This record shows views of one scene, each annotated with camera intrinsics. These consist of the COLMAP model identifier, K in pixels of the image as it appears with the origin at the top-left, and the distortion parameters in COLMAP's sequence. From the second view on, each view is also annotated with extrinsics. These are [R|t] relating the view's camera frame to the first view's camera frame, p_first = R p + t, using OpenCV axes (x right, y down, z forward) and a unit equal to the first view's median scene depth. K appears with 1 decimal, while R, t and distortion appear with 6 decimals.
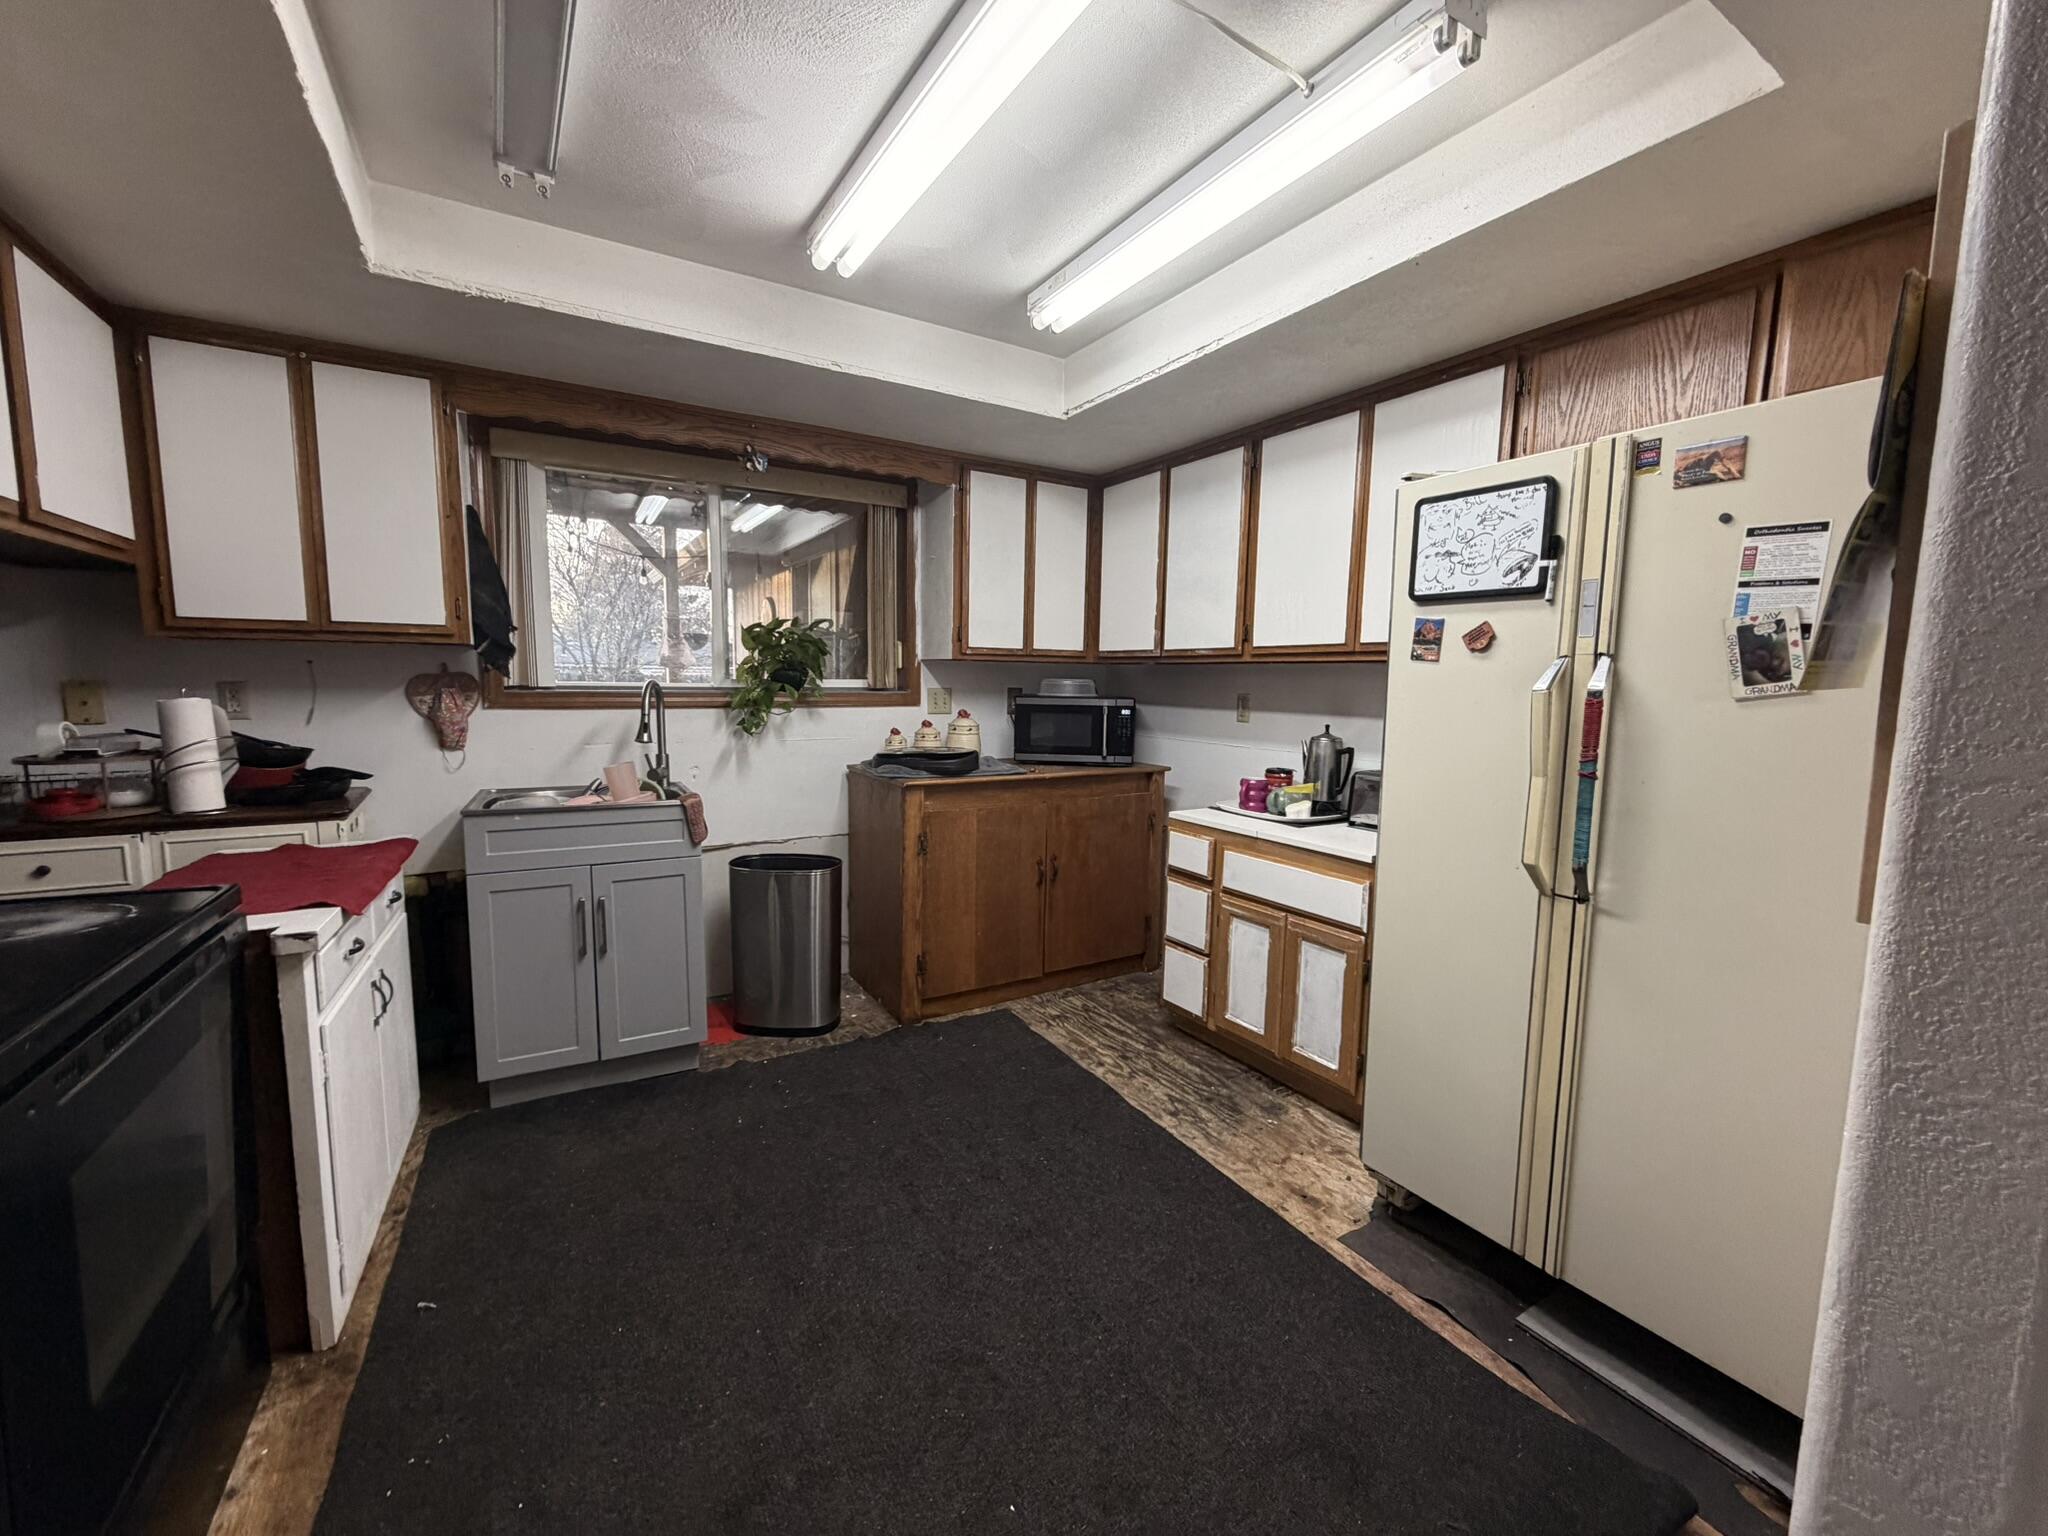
lens RADIAL K [[813.2, 0, 1018.1], [0, 813.2, 768.0], [0, 0, 1]] dist [0.000526, 0.000229]
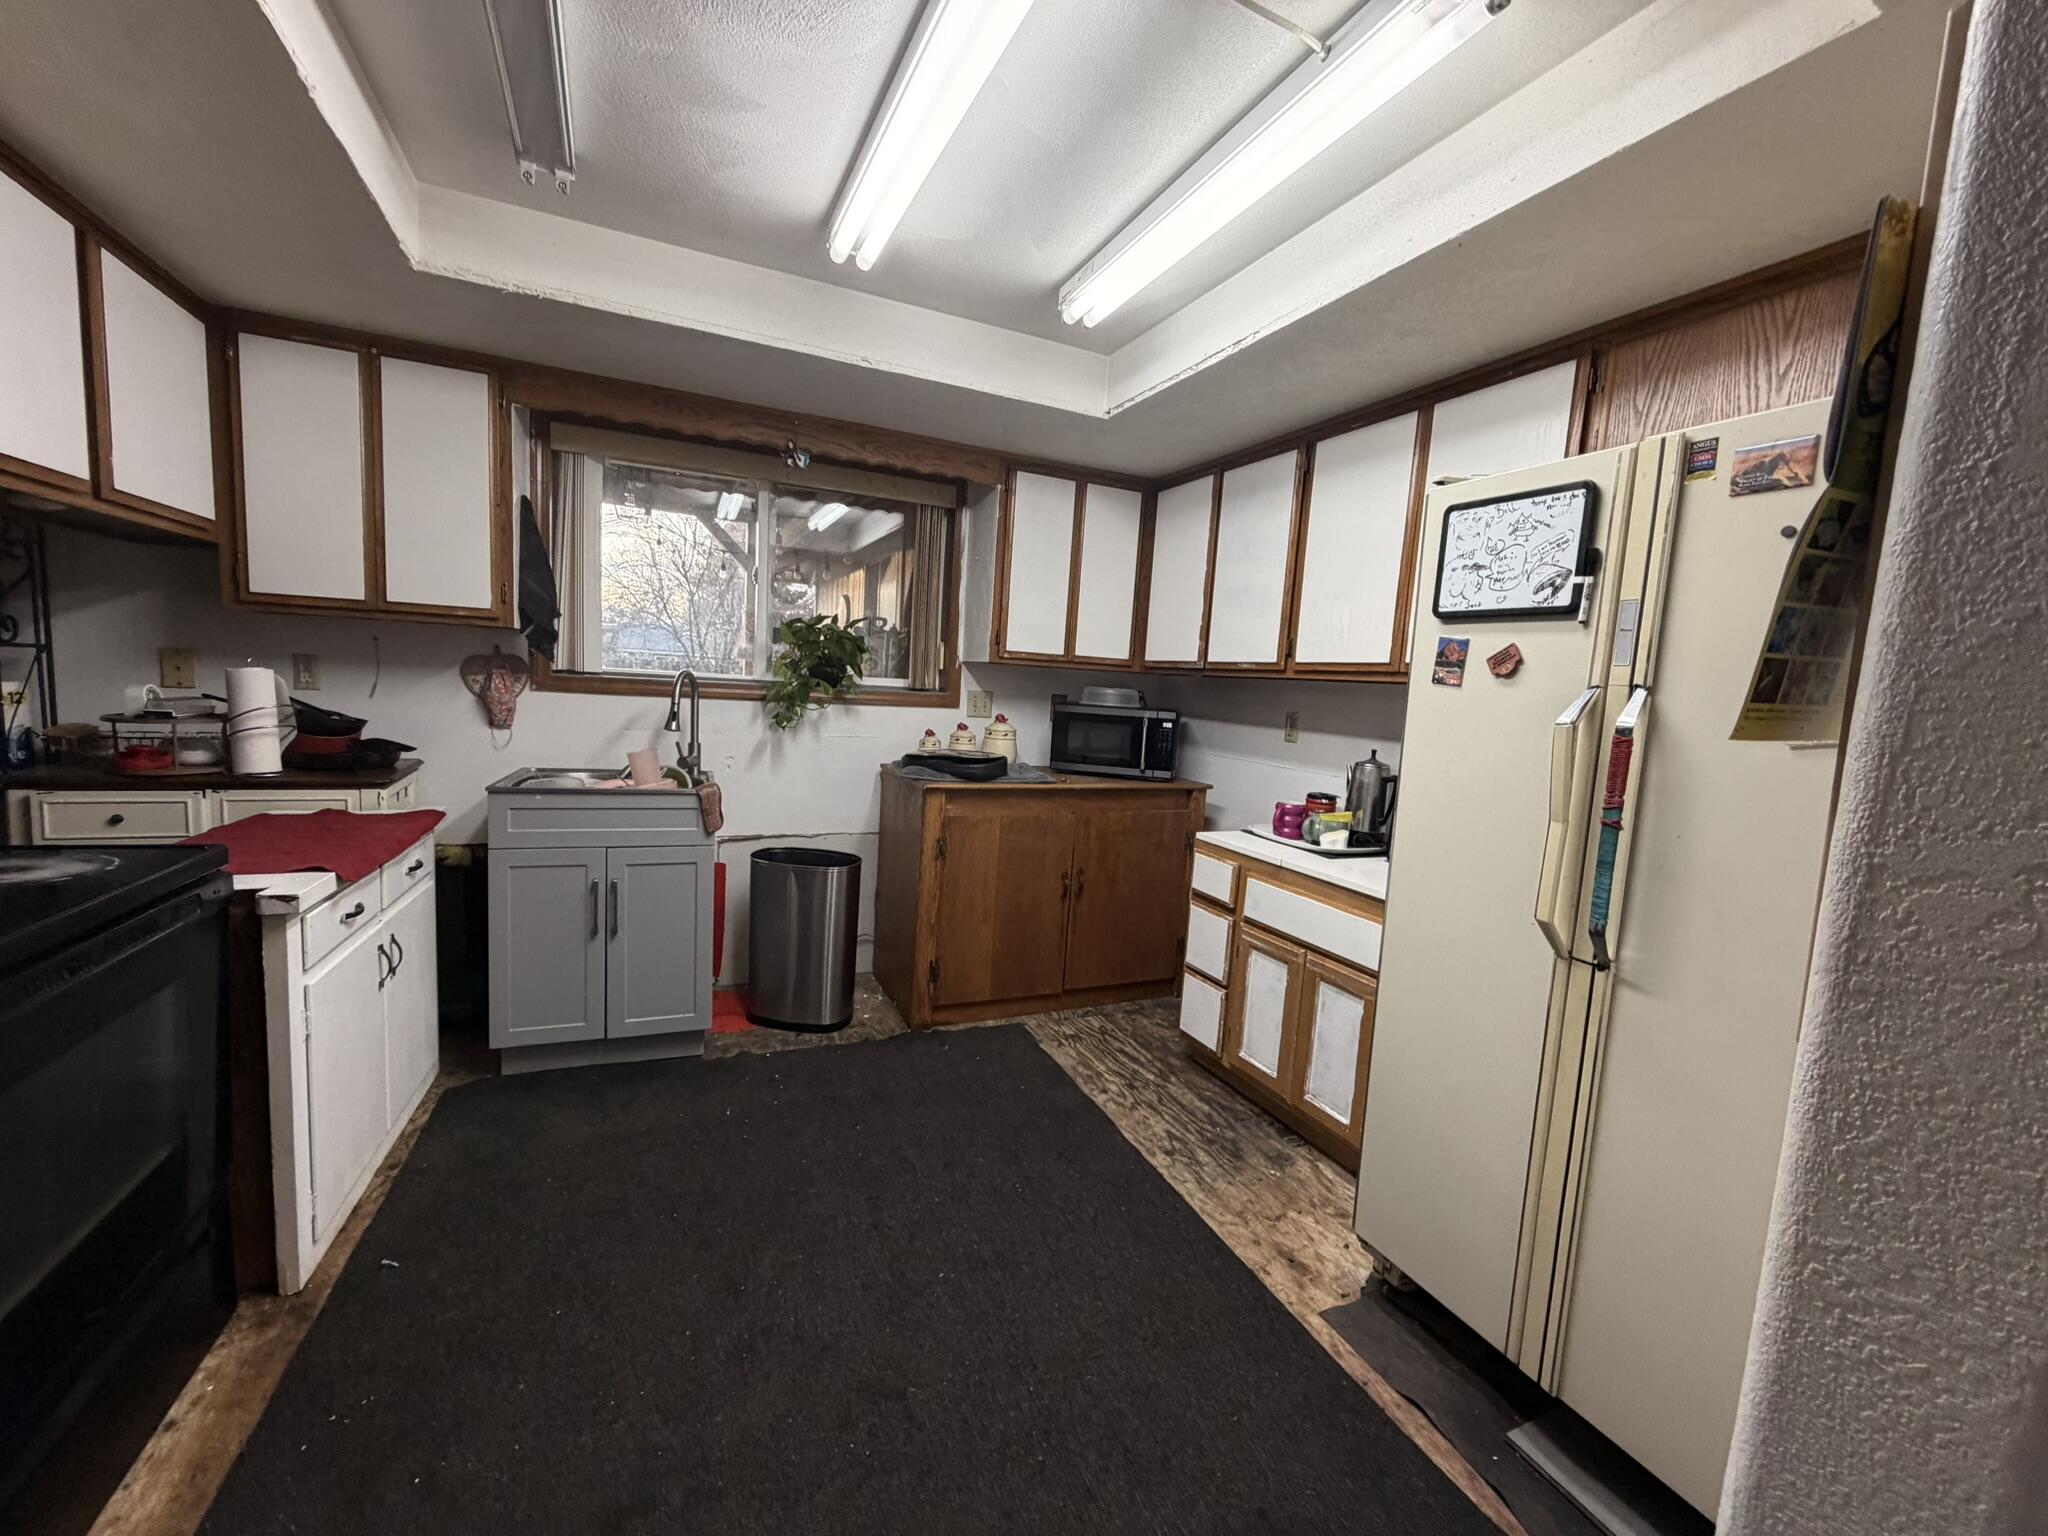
lens RADIAL K [[813.2, 0, 1018.1], [0, 813.2, 768.0], [0, 0, 1]] dist [0.000526, 0.000229]
pose [[0.991951, 0.056971, -0.113084, 0.120766], [-0.057717, 0.998327, -0.003325, -0.008540], [0.112705, 0.009825, 0.993580, 0.047174]]
